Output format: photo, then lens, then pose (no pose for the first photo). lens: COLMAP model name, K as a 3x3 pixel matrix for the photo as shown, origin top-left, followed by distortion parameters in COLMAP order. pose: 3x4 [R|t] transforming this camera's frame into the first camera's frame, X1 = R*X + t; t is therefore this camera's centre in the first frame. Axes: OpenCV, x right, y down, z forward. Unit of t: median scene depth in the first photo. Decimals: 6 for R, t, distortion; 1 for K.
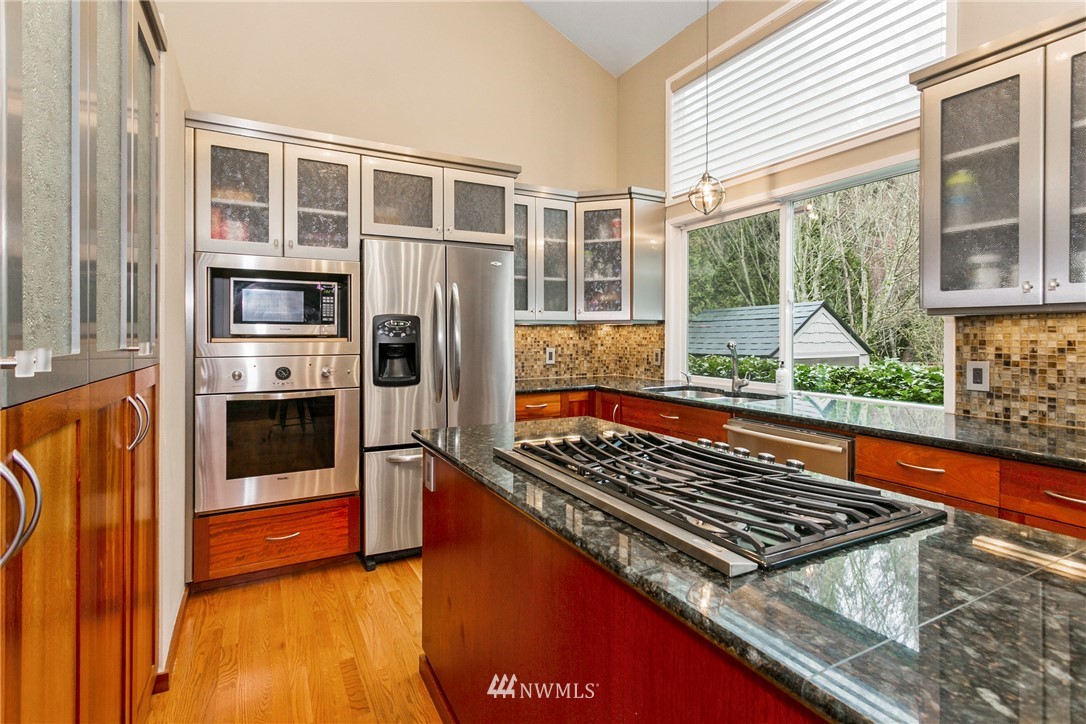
lens RADIAL K [[515.3, 0, 535.2], [0, 515.3, 334.8], [0, 0, 1]] dist [0.002463, 0.003292]
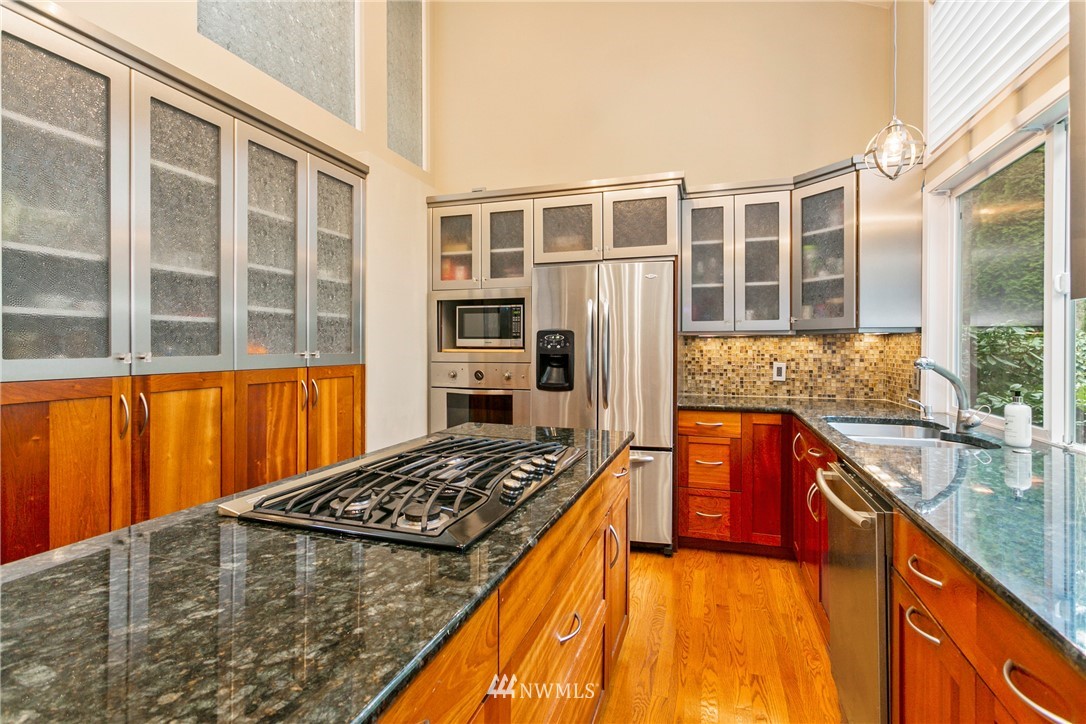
lens RADIAL K [[515.3, 0, 547.5], [0, 515.3, 345.1], [0, 0, 1]] dist [0.002463, 0.003292]
pose [[0.699271, -0.000773, -0.714857, 0.512655], [-0.001815, 0.999994, -0.002856, -0.000412], [0.714855, 0.003295, 0.699265, 0.161139]]
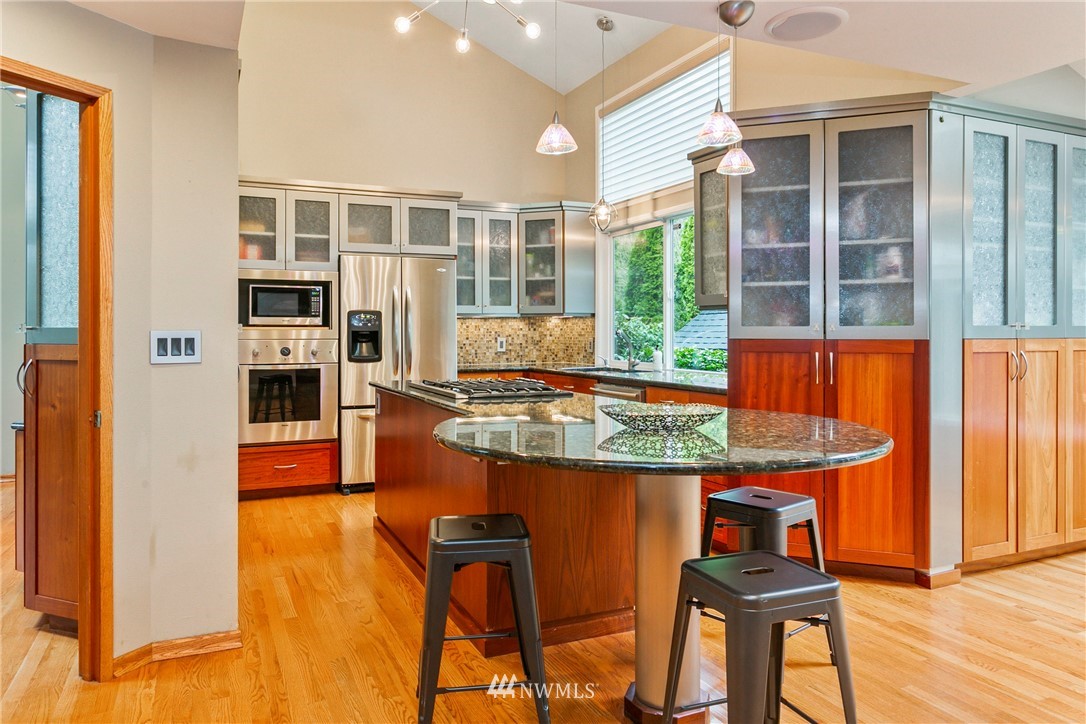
lens RADIAL K [[730.0, 0, 533.4], [0, 730.0, 329.1], [0, 0, 1]] dist [0.000694, -0.000097]
pose [[0.998062, -0.001595, -0.062203, 0.274089], [0.001264, 0.999985, -0.005363, 0.020972], [0.062211, 0.005274, 0.998049, -0.829161]]
